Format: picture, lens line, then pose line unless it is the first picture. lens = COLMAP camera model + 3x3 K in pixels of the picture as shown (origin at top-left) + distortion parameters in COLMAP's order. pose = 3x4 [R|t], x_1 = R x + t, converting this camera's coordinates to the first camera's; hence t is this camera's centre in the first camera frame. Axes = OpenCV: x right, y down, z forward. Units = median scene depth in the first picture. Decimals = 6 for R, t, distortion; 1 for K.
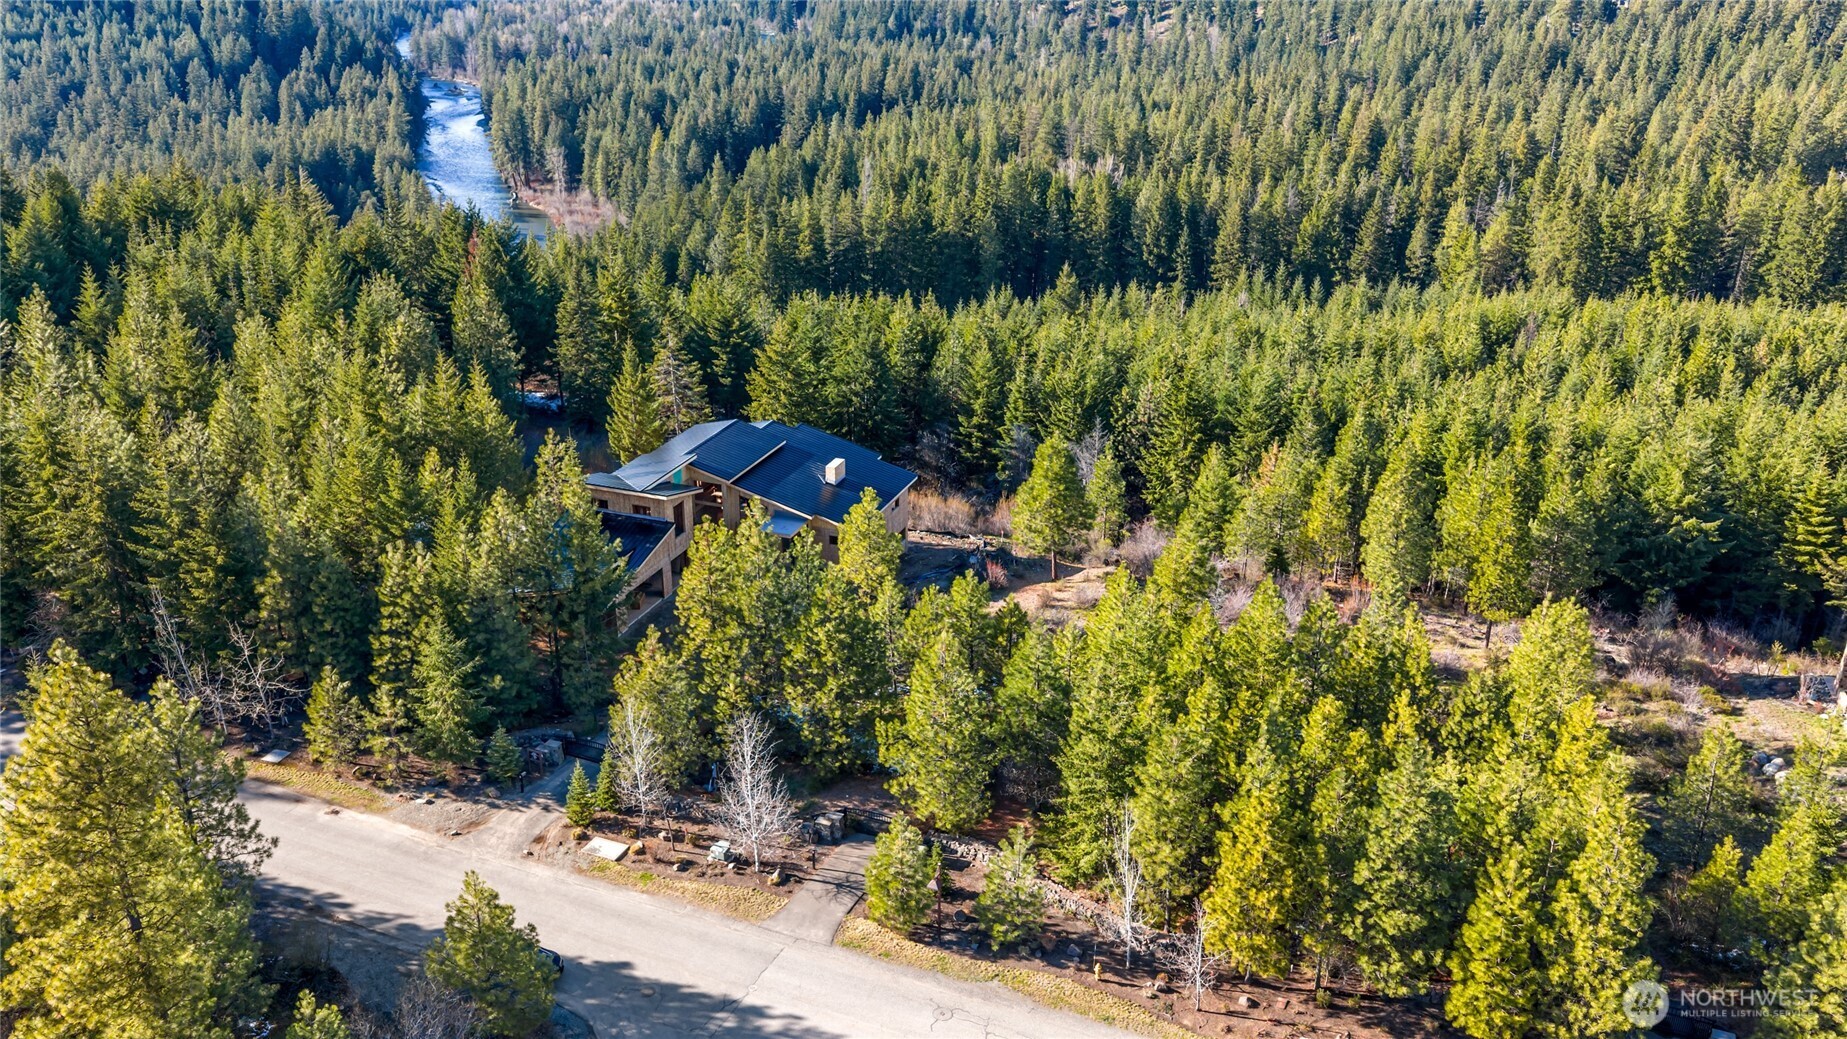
lens RADIAL K [[1491.6, 0, 928.0], [0, 1491.6, 513.8], [0, 0, 1]] dist [0.057749, -0.107701]
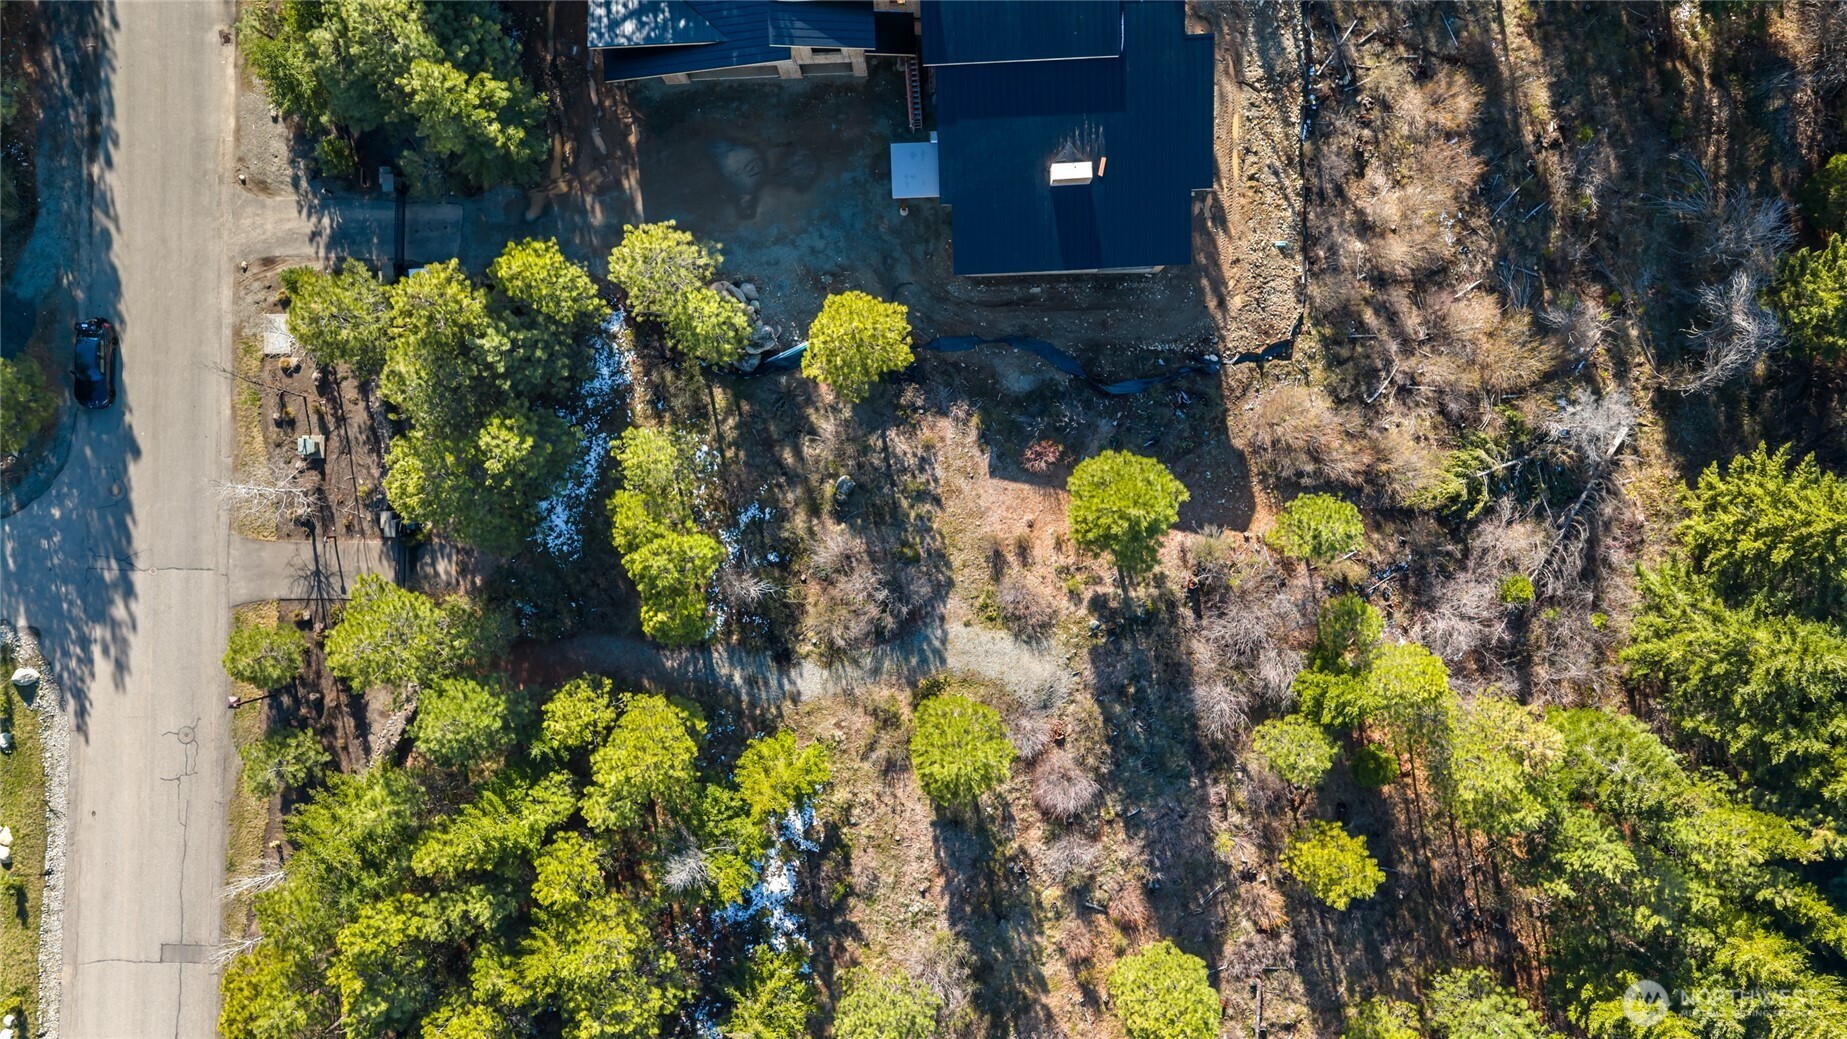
lens RADIAL K [[1491.6, 0, 928.0], [0, 1491.6, 513.8], [0, 0, 1]] dist [0.057749, -0.107701]
pose [[0.397554, 0.917577, 0.001750, 0.035014], [-0.358800, 0.153700, 0.920673, -0.439104], [0.844520, -0.366645, 0.390330, 0.483558]]
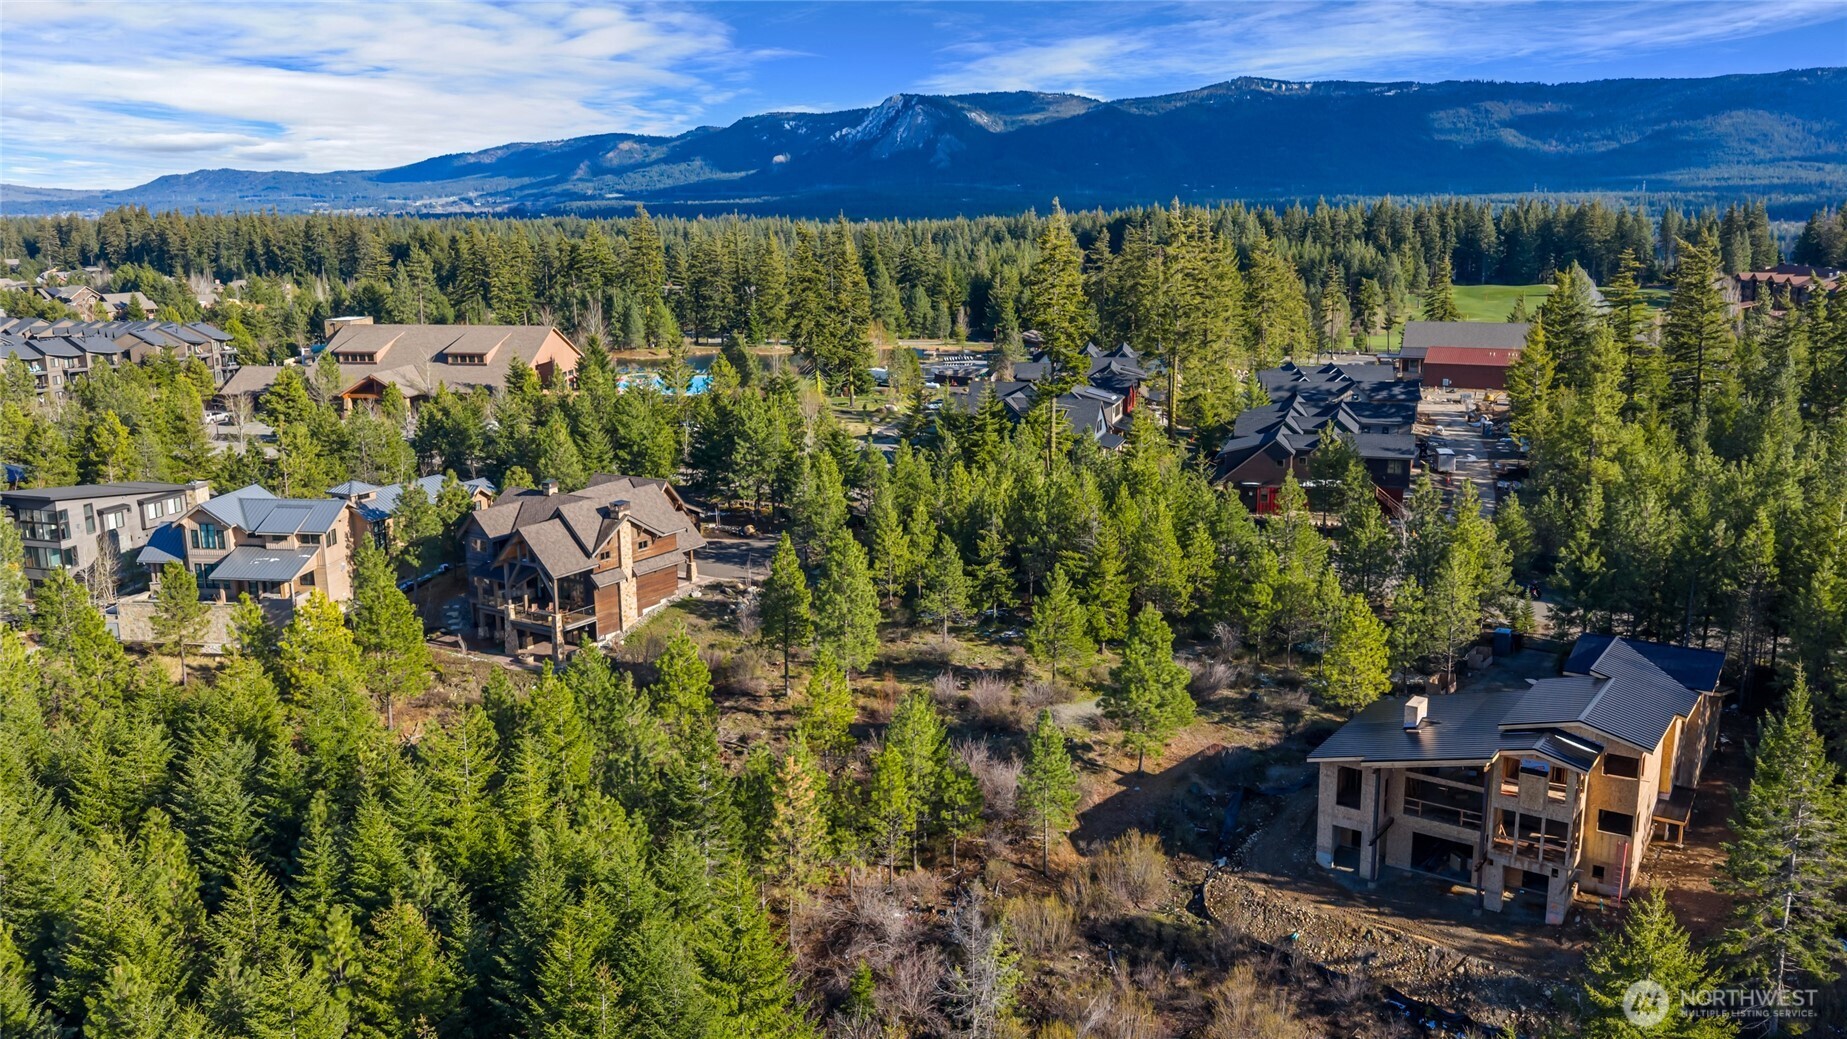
lens RADIAL K [[1491.6, 0, 928.0], [0, 1491.6, 513.8], [0, 0, 1]] dist [0.057749, -0.107701]
pose [[-0.972286, -0.043700, 0.229674, 0.007236], [0.095939, 0.821277, 0.562405, -0.445470], [-0.213203, 0.568853, -0.794324, 1.234467]]
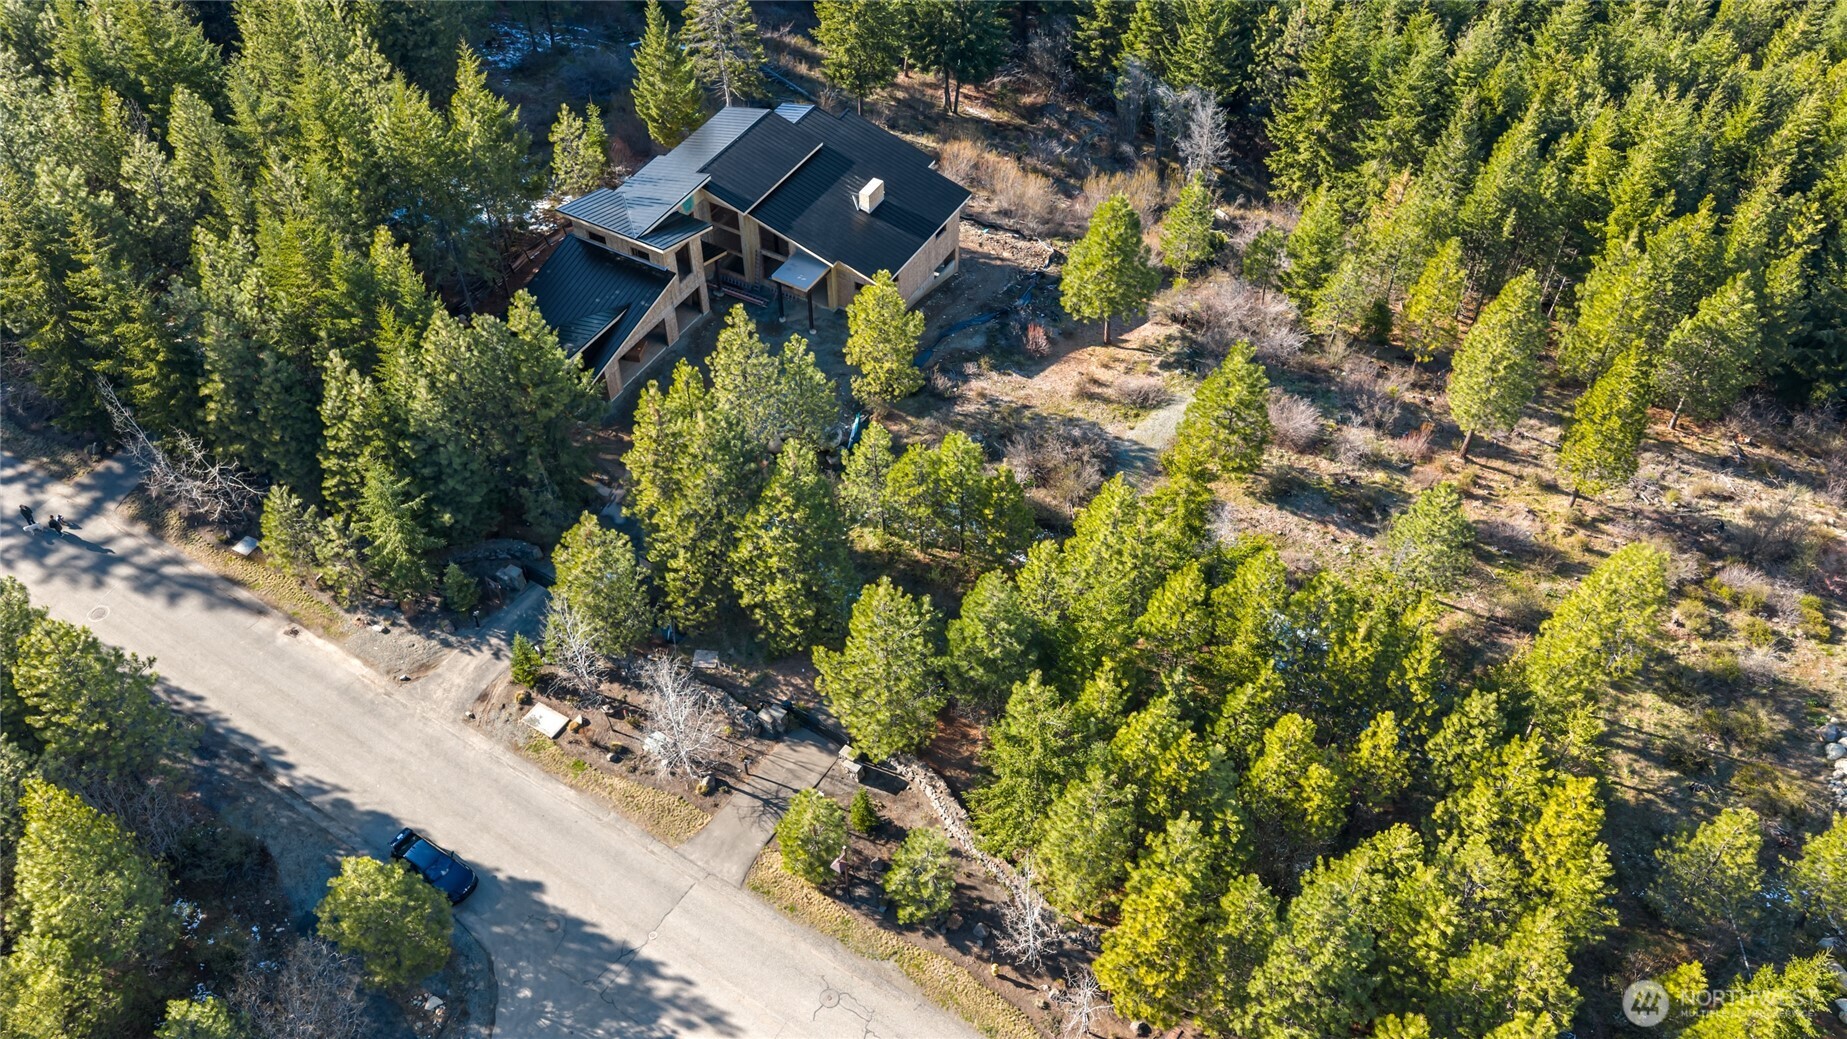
lens RADIAL K [[1491.6, 0, 928.0], [0, 1491.6, 513.8], [0, 0, 1]] dist [0.057749, -0.107701]
pose [[0.987937, 0.109884, -0.109119, 0.065590], [-0.055950, 0.910308, 0.410132, -0.165775], [0.144399, -0.399079, 0.905475, 0.102475]]
